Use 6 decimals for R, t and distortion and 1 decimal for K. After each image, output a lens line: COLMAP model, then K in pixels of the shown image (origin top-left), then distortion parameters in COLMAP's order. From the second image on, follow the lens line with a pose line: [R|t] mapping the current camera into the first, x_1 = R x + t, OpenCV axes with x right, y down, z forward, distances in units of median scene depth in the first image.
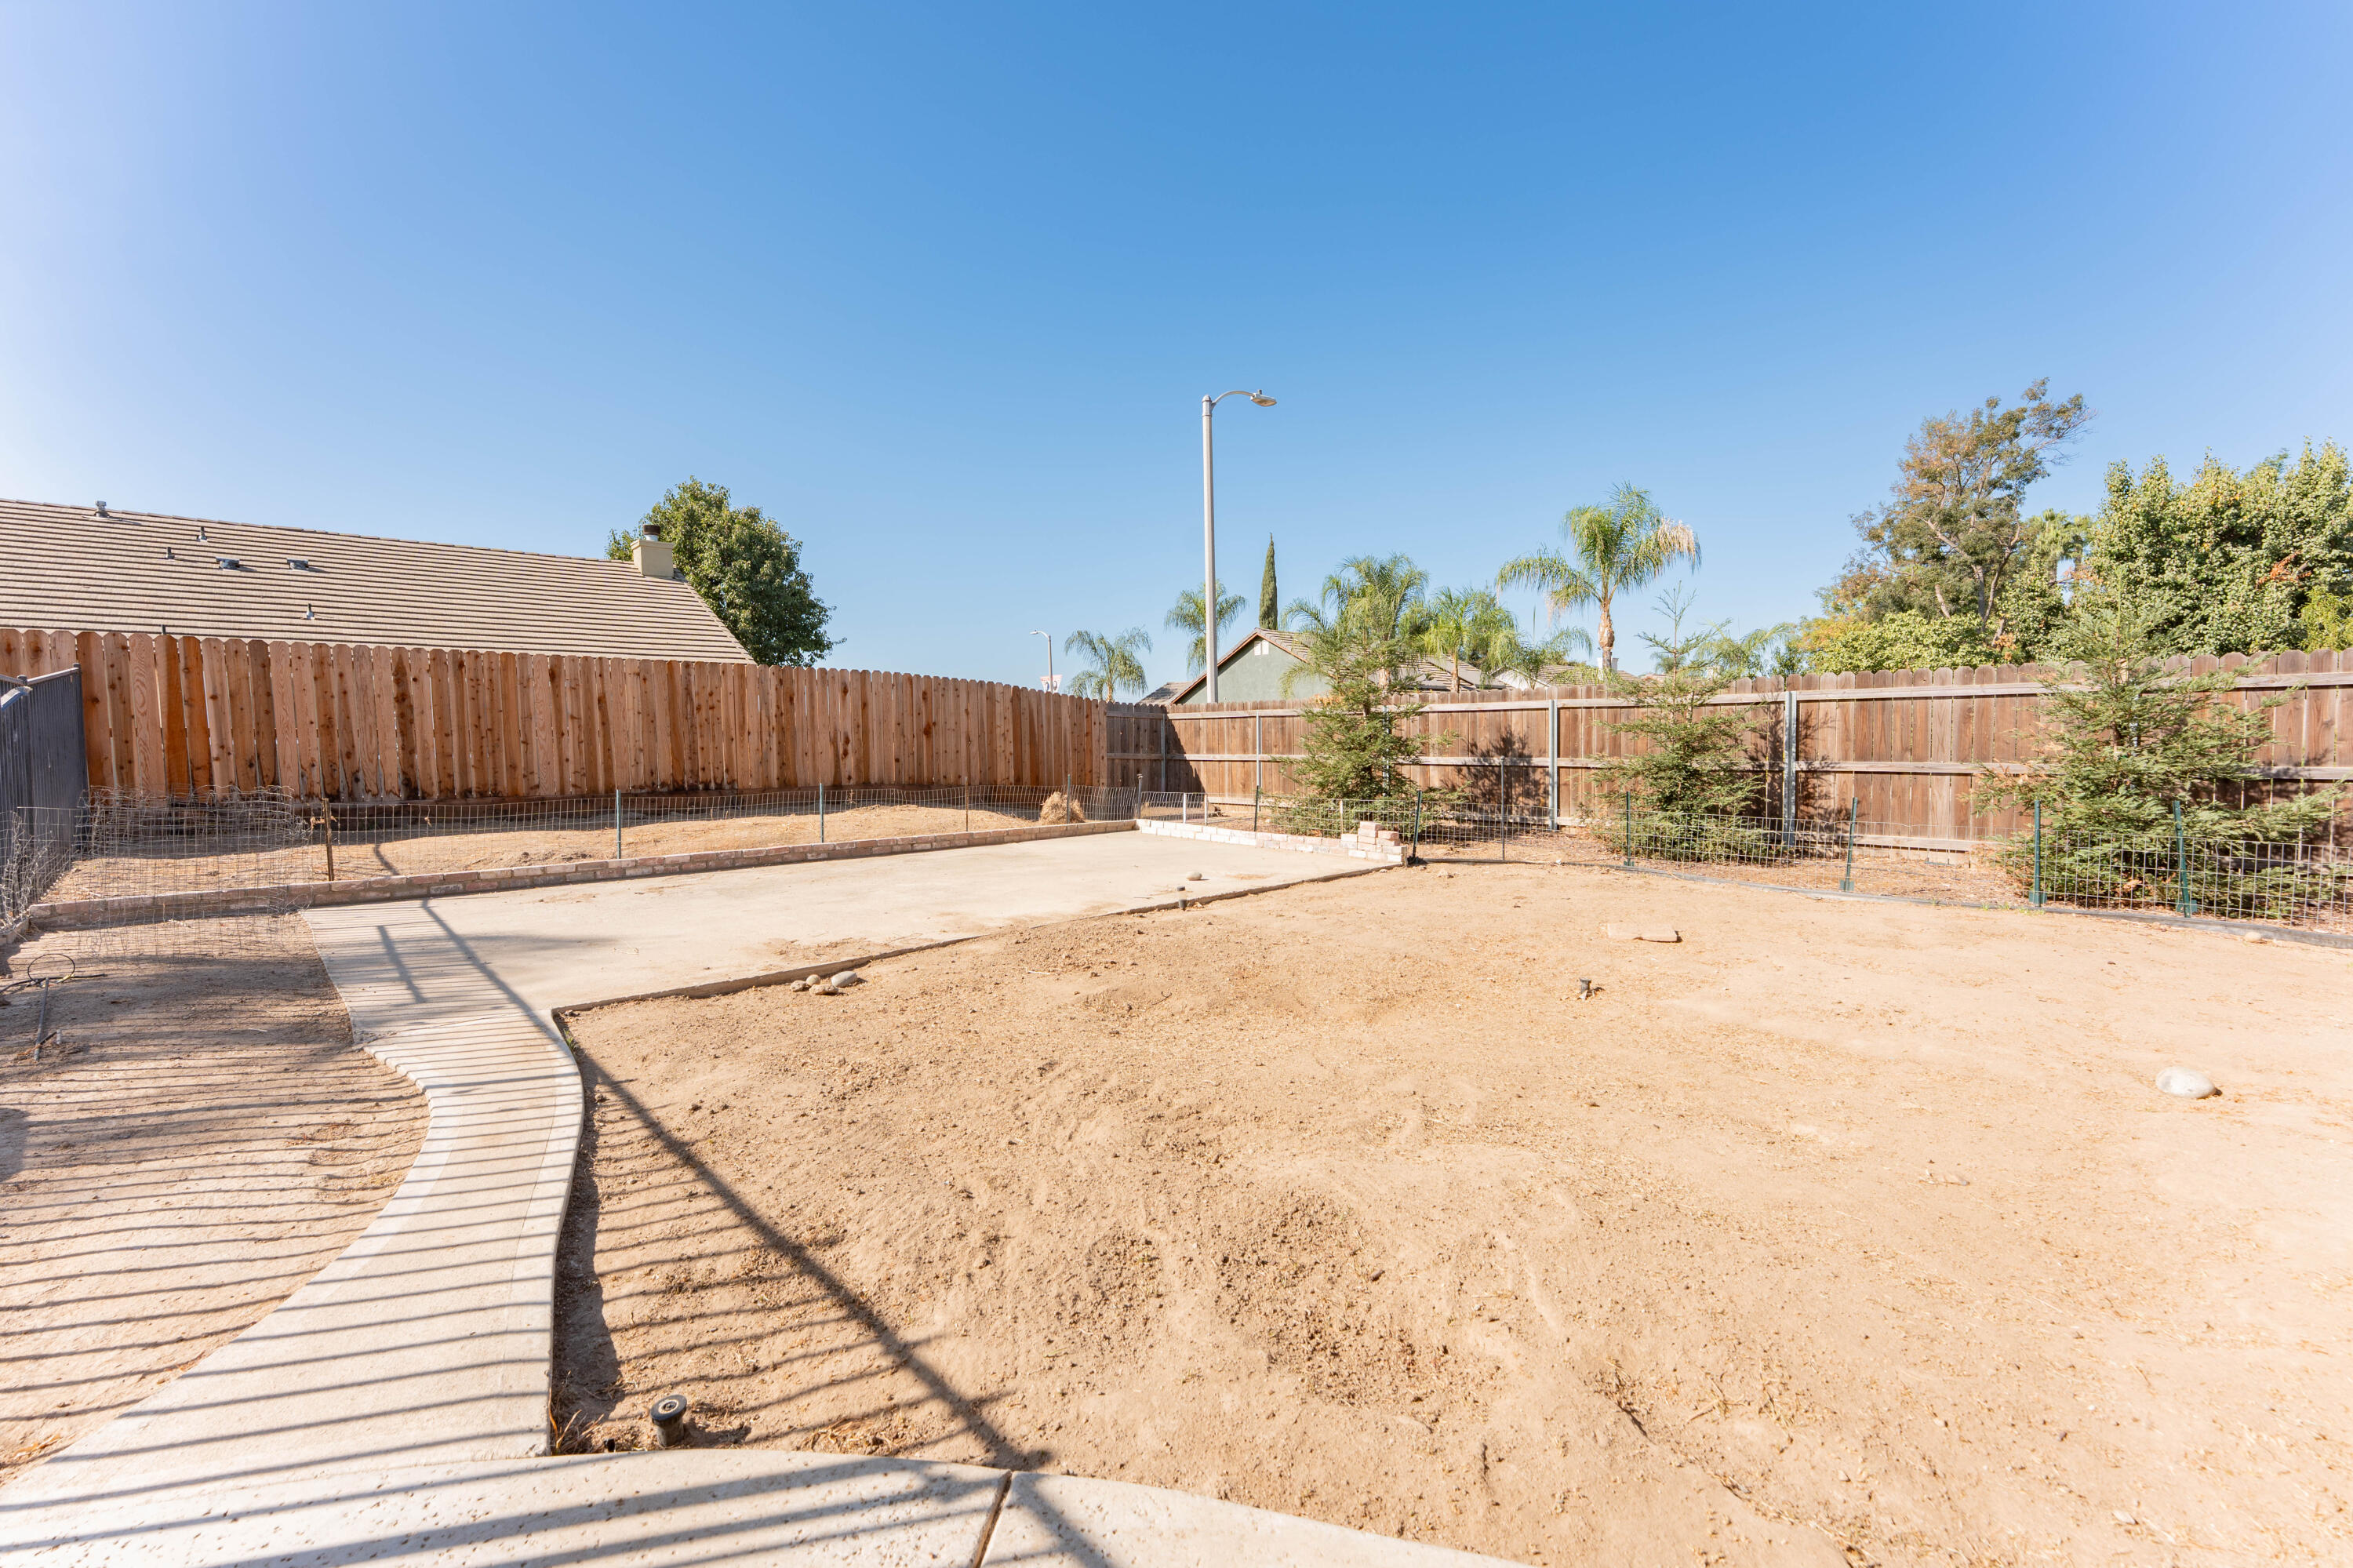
lens RADIAL K [[958.7, 0, 1167.6], [0, 958.7, 785.6], [0, 0, 1]] dist [0.000323, -0.000071]
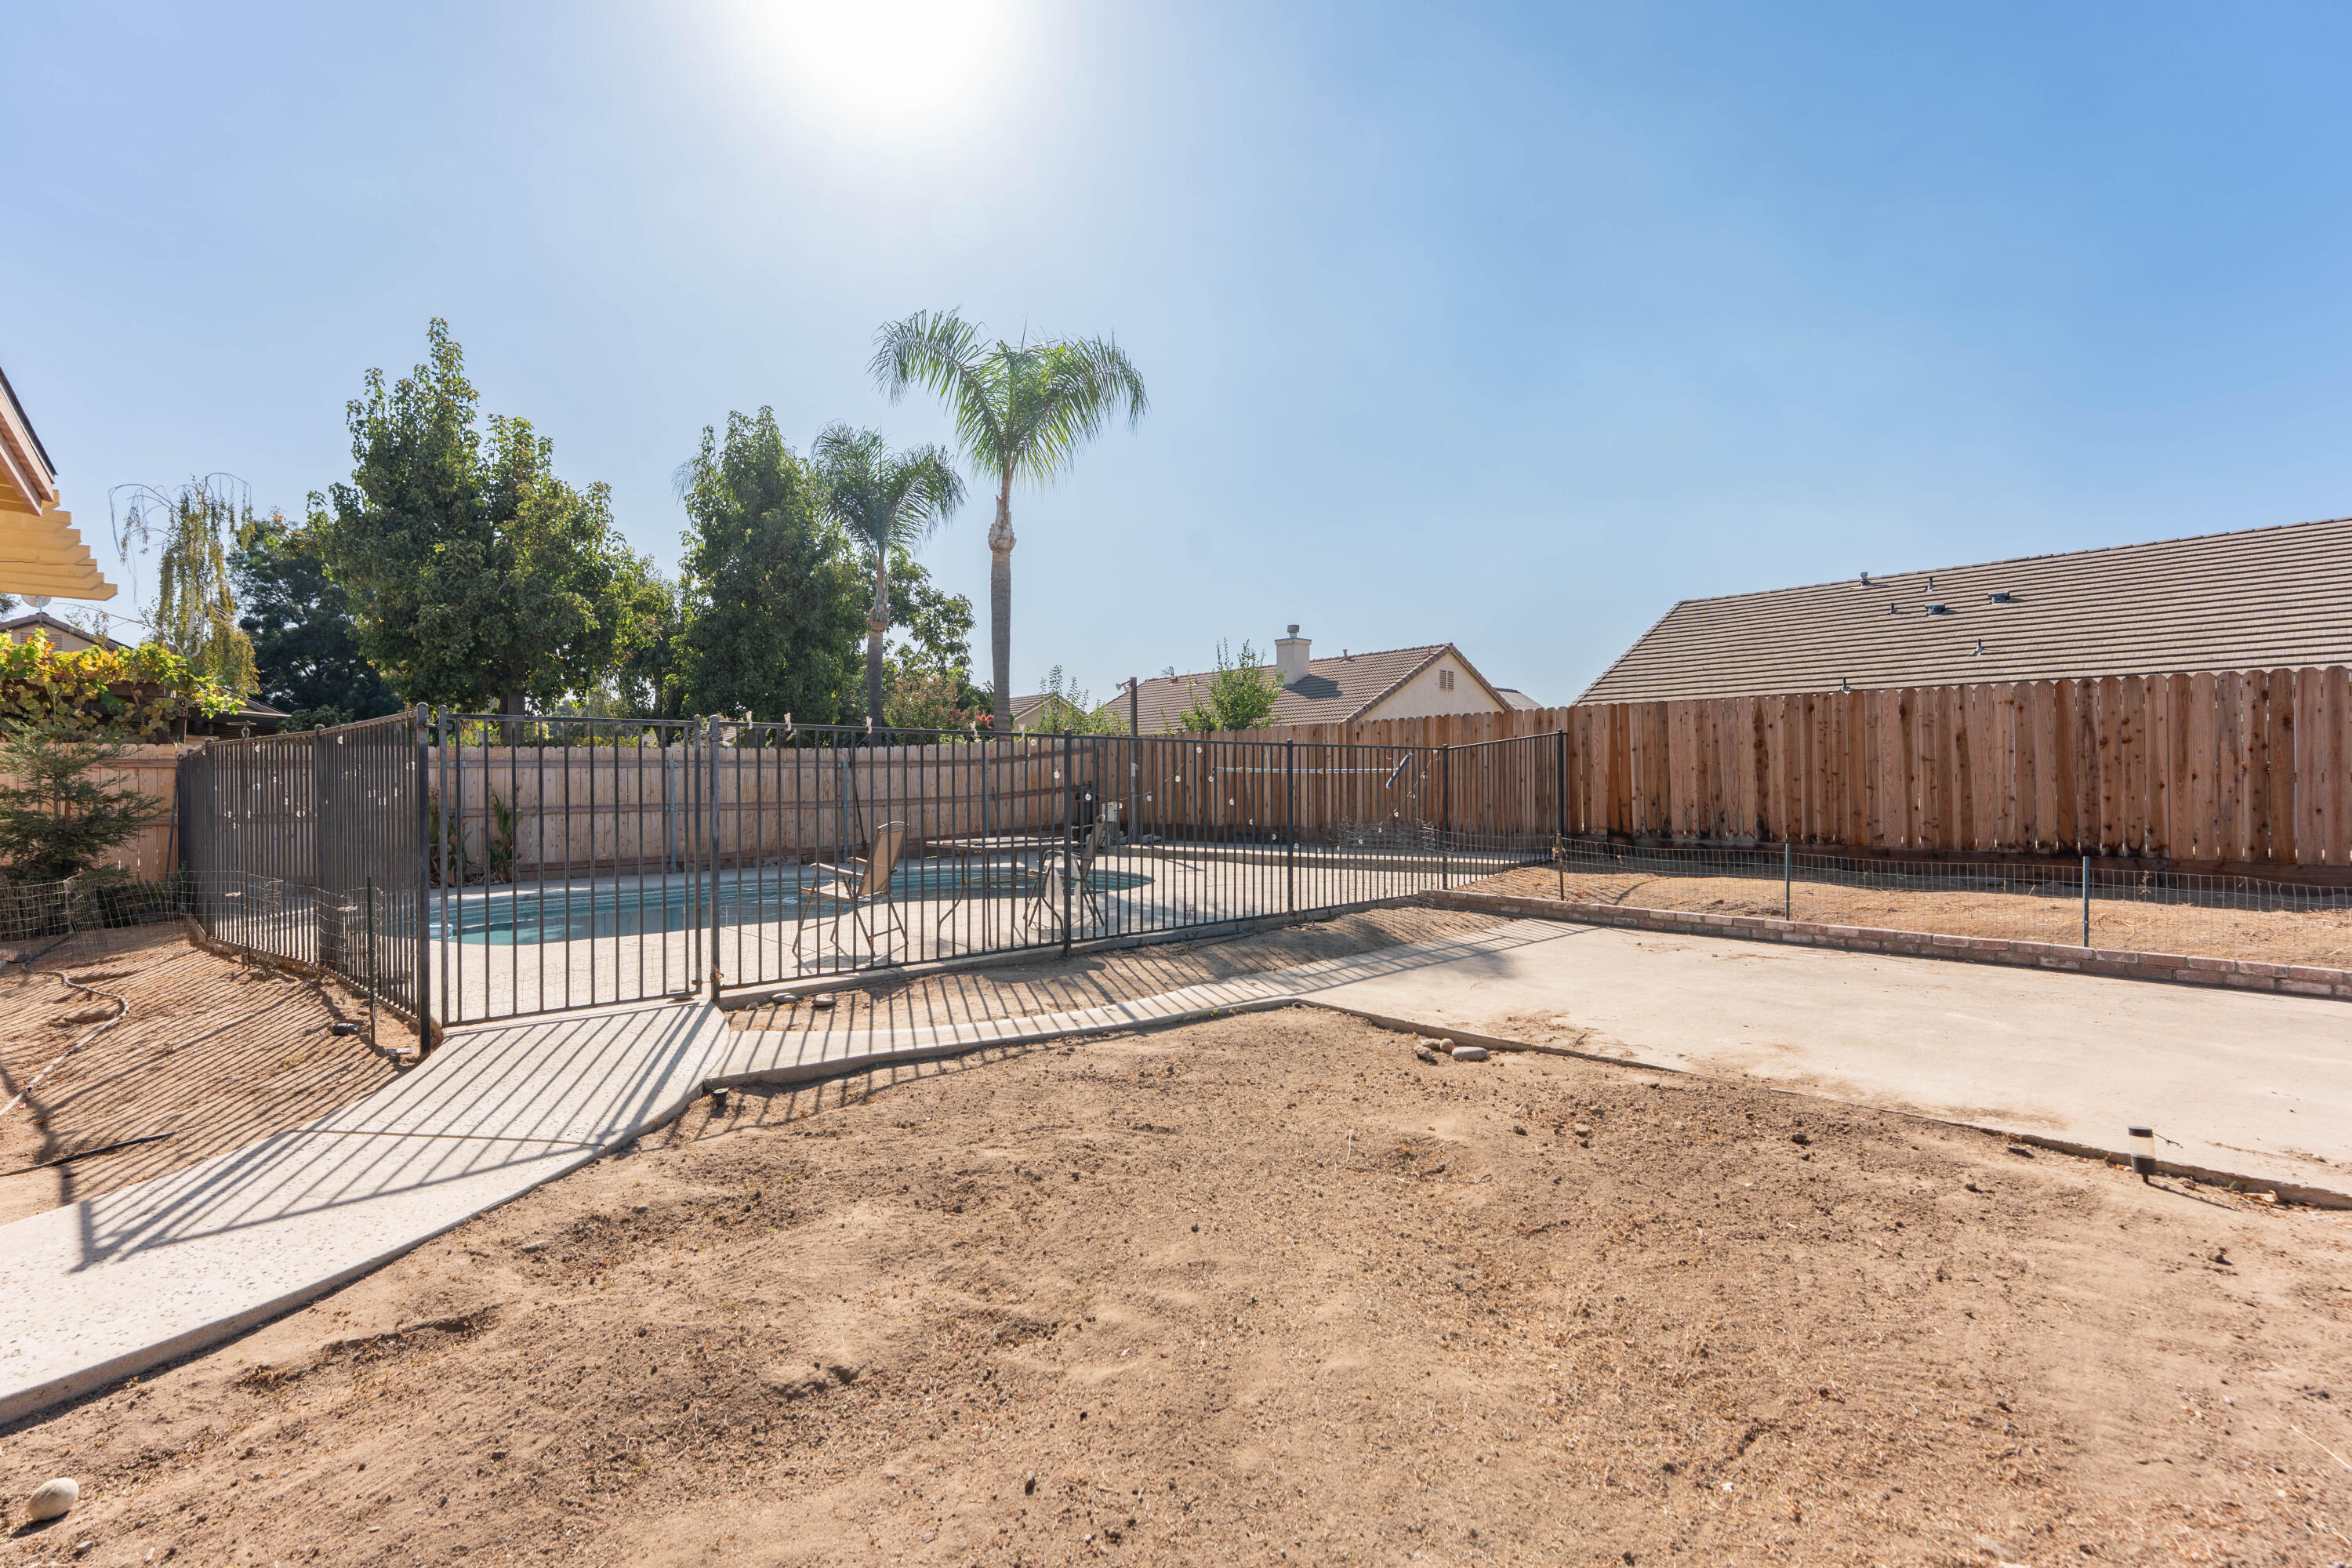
lens RADIAL K [[1065.8, 0, 1178.6], [0, 1065.8, 789.6], [0, 0, 1]] dist [-0.010014, -0.000422]
pose [[0.006097, 0.015585, -0.999860, 0.256844], [-0.045991, 0.998825, 0.015289, -0.021712], [0.998923, 0.045891, 0.006806, 0.257645]]
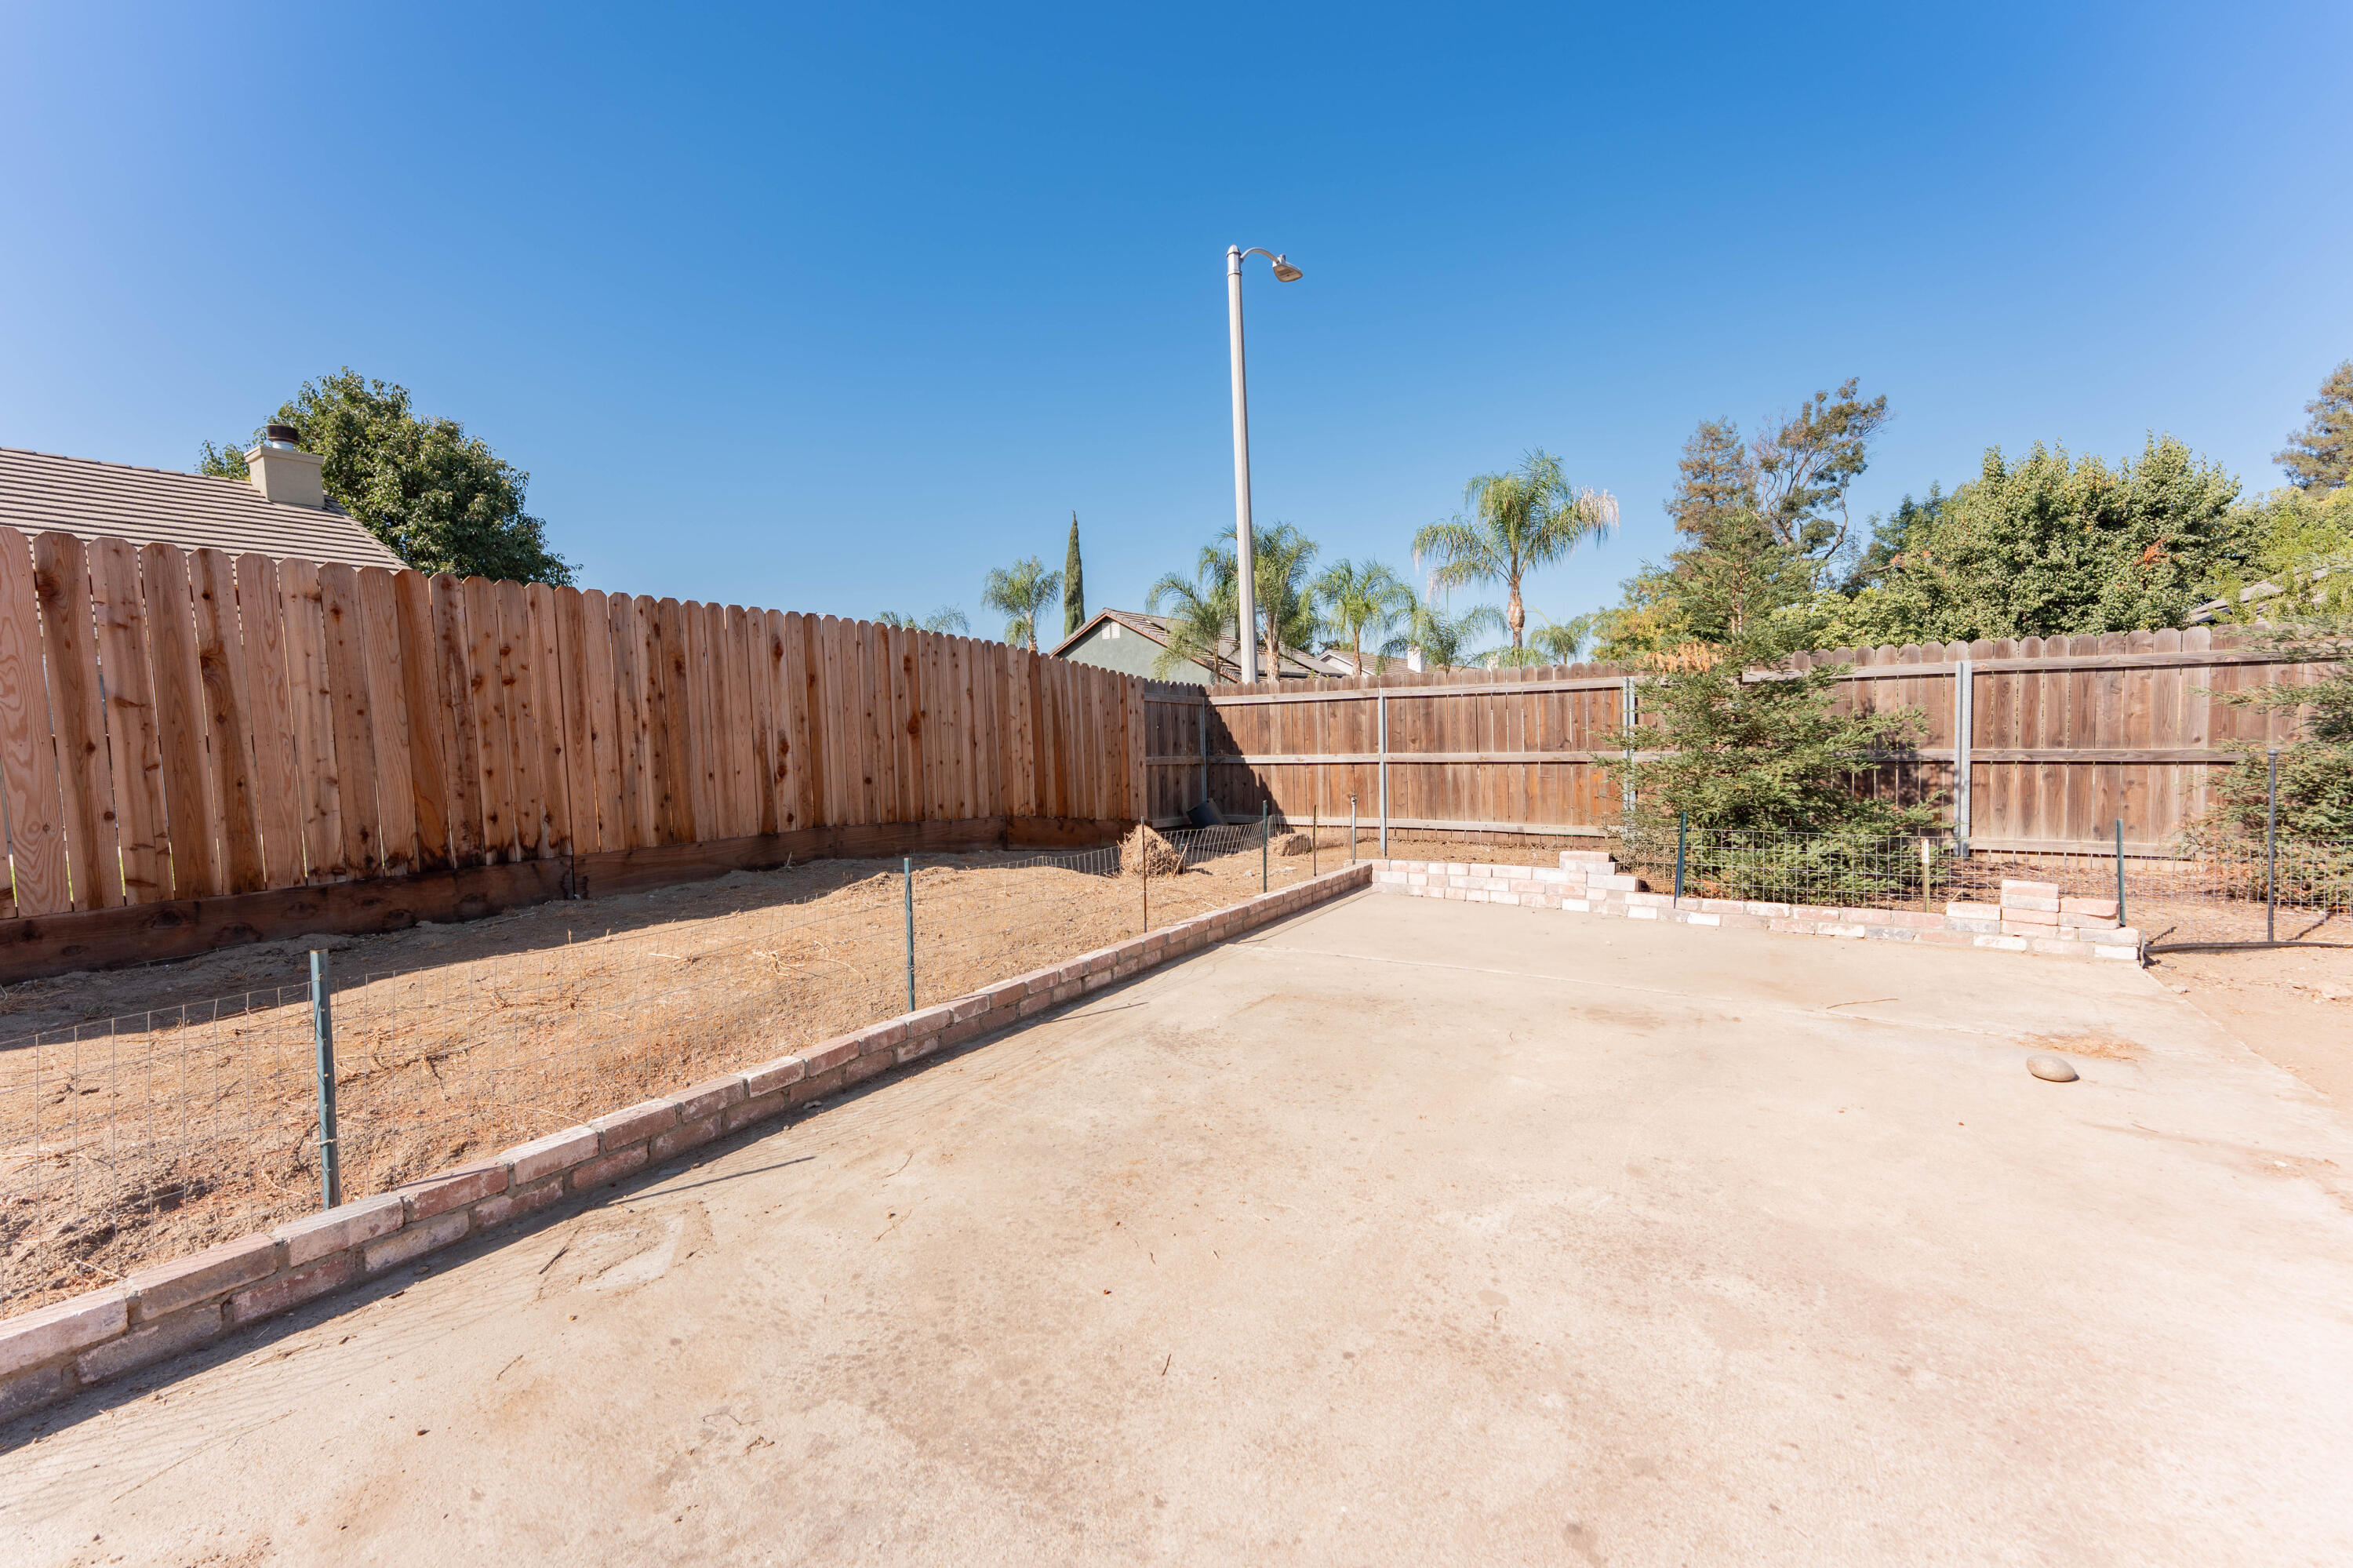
lens RADIAL K [[958.7, 0, 1168.1], [0, 958.7, 785.4], [0, 0, 1]] dist [0.000323, -0.000071]
pose [[0.966385, -0.033627, 0.254891, -0.251379], [0.032617, 0.999434, 0.008191, -0.022278], [-0.255023, 0.000398, 0.966935, 0.416722]]
